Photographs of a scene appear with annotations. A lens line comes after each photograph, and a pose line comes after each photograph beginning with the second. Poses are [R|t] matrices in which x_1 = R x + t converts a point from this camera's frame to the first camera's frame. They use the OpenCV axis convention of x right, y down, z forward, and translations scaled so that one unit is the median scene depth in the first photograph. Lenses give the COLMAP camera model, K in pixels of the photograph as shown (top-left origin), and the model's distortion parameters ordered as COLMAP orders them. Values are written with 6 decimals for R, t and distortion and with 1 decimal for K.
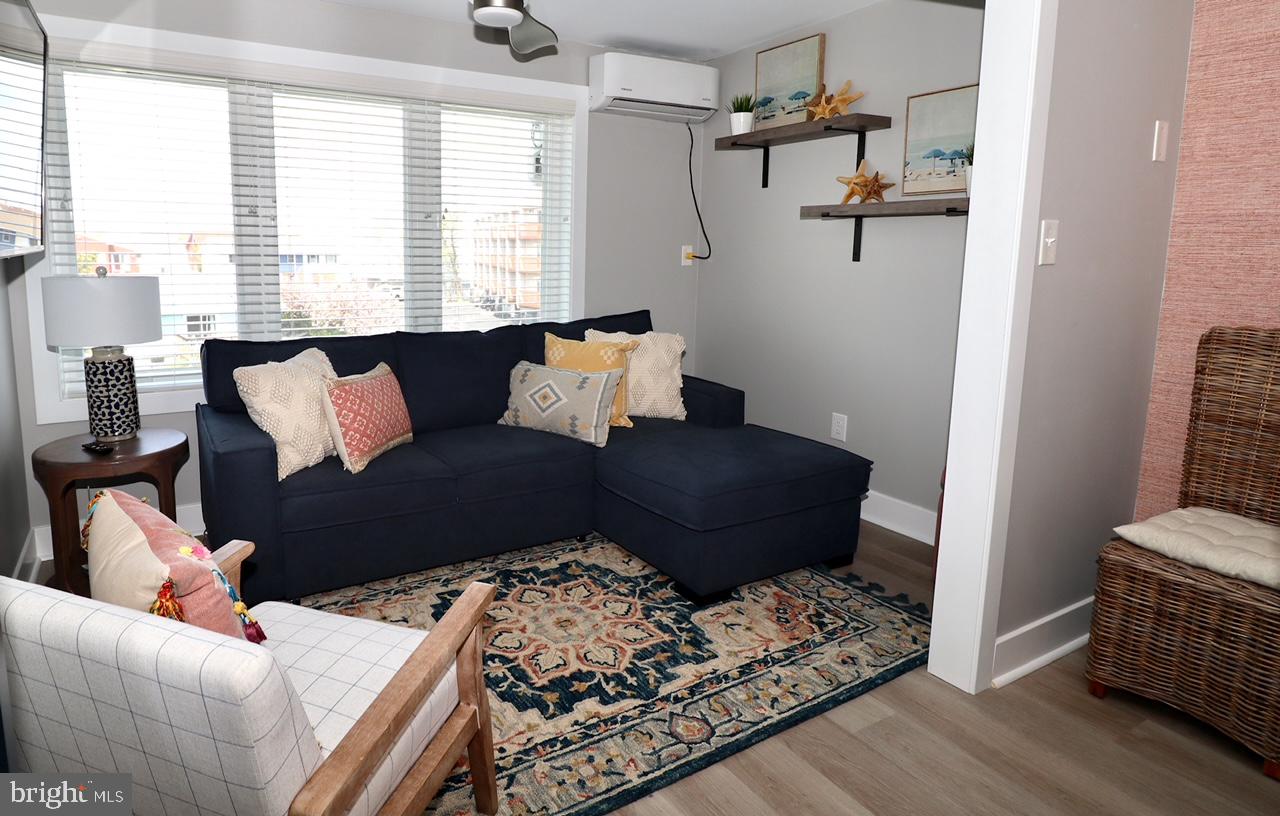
lens RADIAL K [[740.2, 0, 545.2], [0, 740.2, 348.0], [0, 0, 1]] dist [-0.020843, -0.001280]
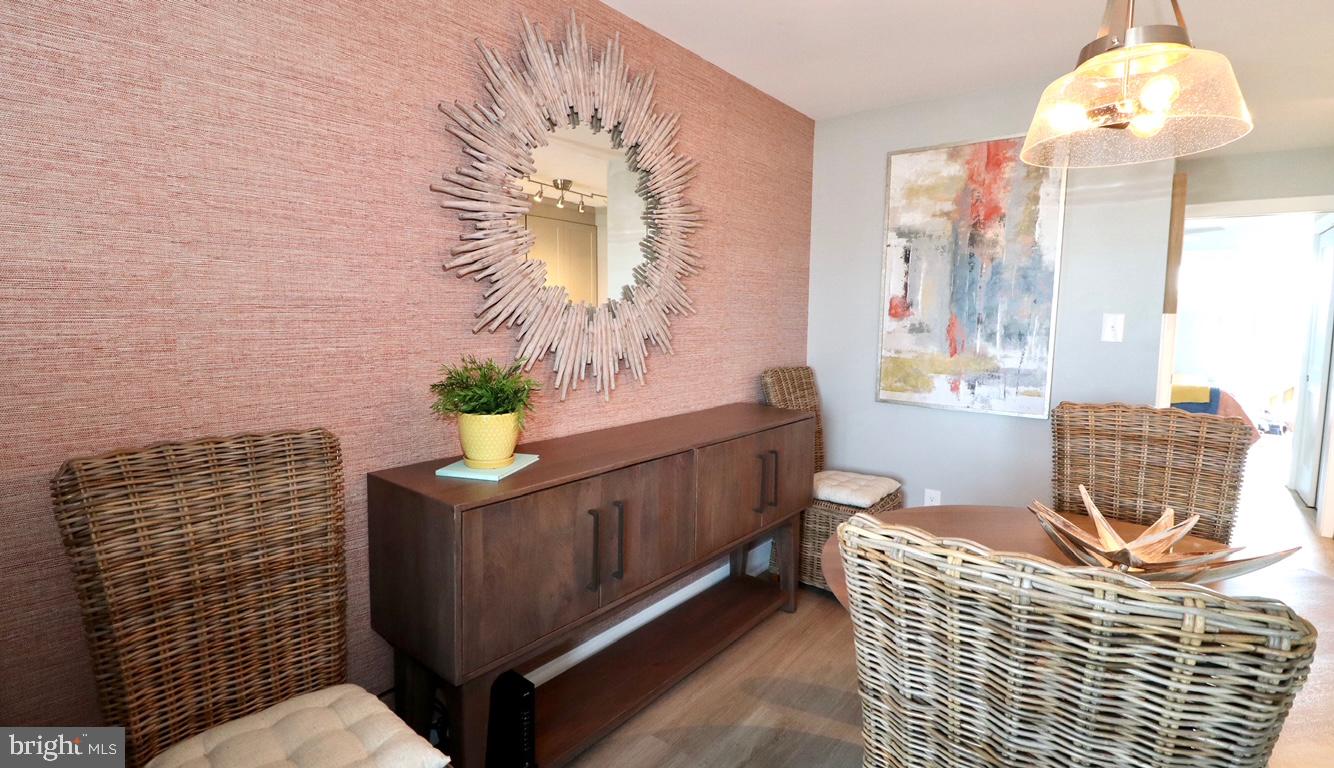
lens RADIAL K [[630.6, 0, 660.8], [0, 630.6, 378.7], [0, 0, 1]] dist [-0.020342, -0.002889]
pose [[-0.371784, -0.109452, 0.921844, 0.294405], [0.113282, 0.980255, 0.162074, -0.119112], [-0.921381, 0.164685, -0.352044, 0.718624]]
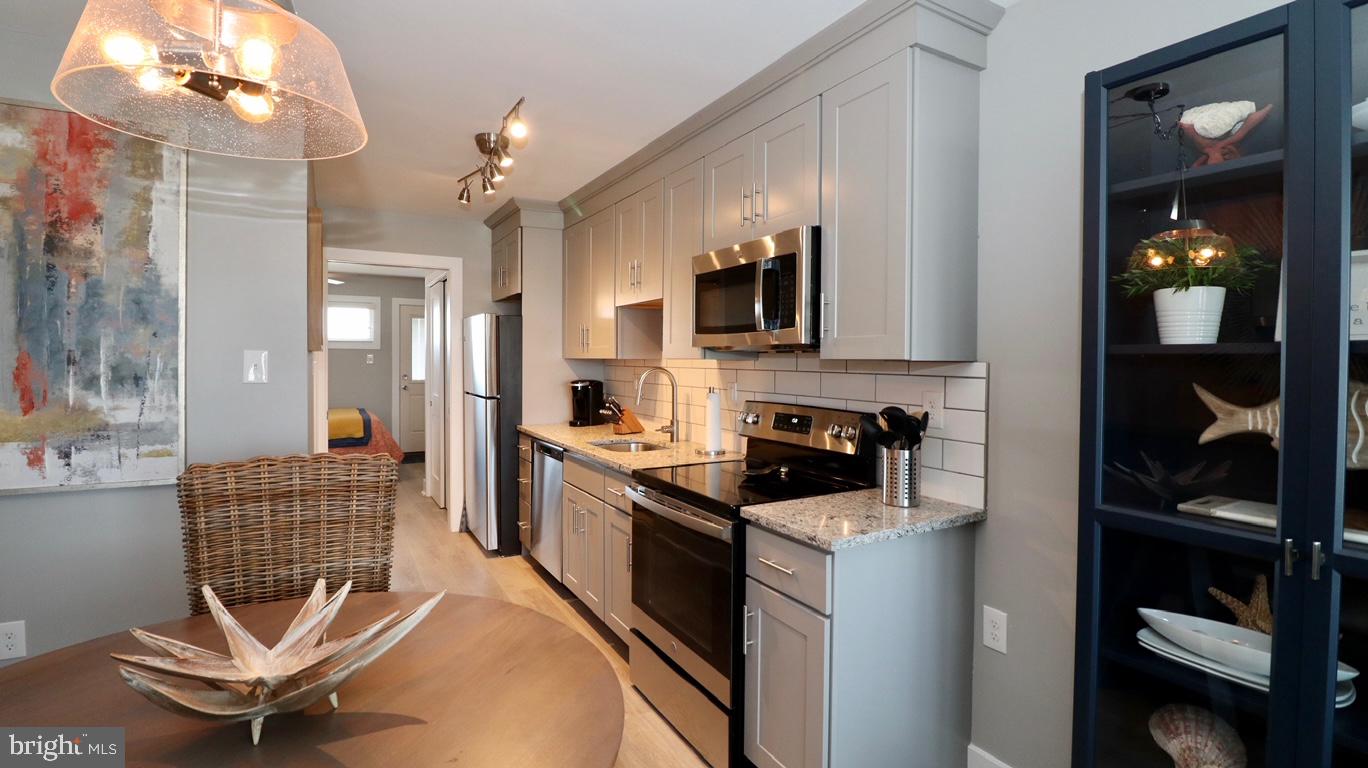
lens RADIAL K [[627.1, 0, 698.3], [0, 627.1, 369.7], [0, 0, 1]] dist [-0.015719, -0.007211]
pose [[-0.999398, -0.016039, -0.030761, 0.372839], [-0.020528, 0.988217, 0.151675, -0.091603], [0.027966, 0.152215, -0.987952, 0.539984]]
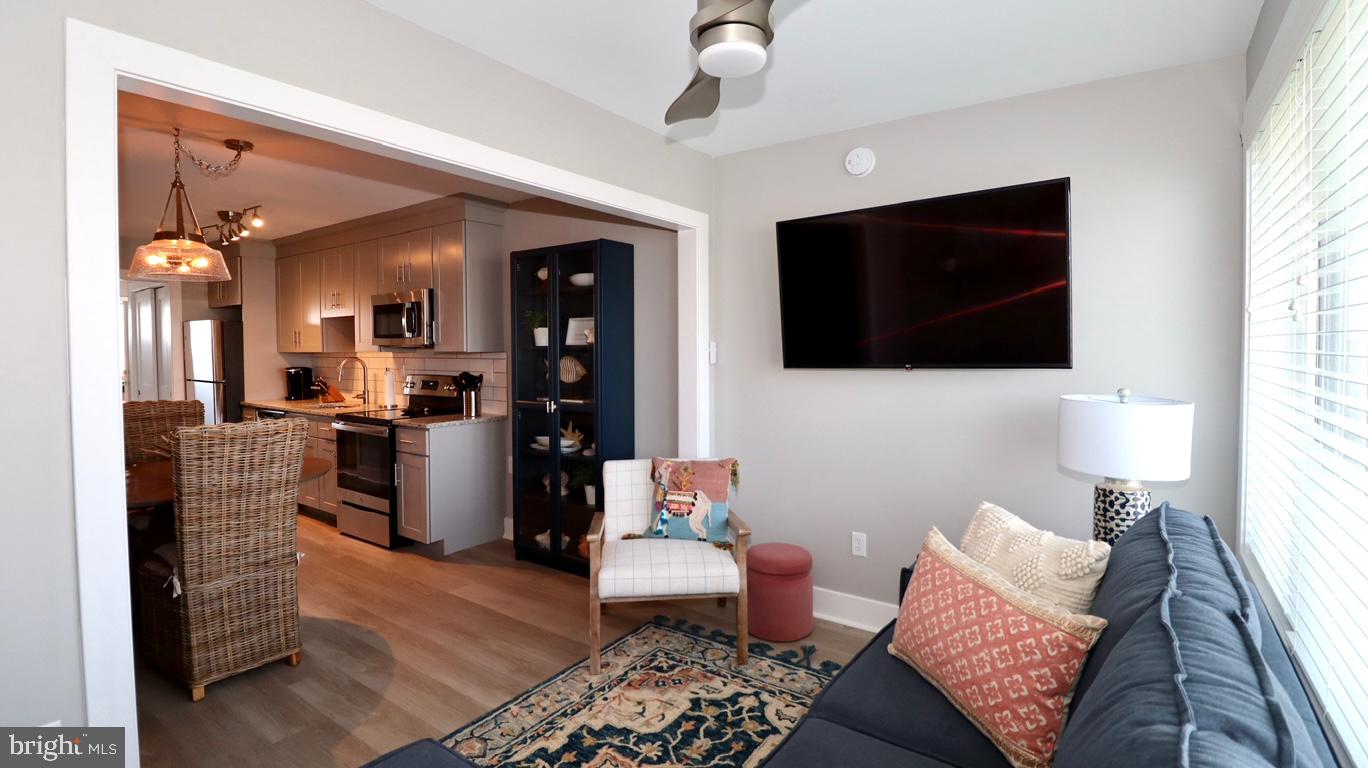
lens RADIAL K [[627.1, 0, 709.8], [0, 627.1, 373.5], [0, 0, 1]] dist [-0.015719, -0.007211]
pose [[-0.894371, 0.007193, -0.447268, 0.267769], [-0.068398, 0.985914, 0.152628, -0.267179], [0.442065, 0.167098, -0.881281, 1.794869]]
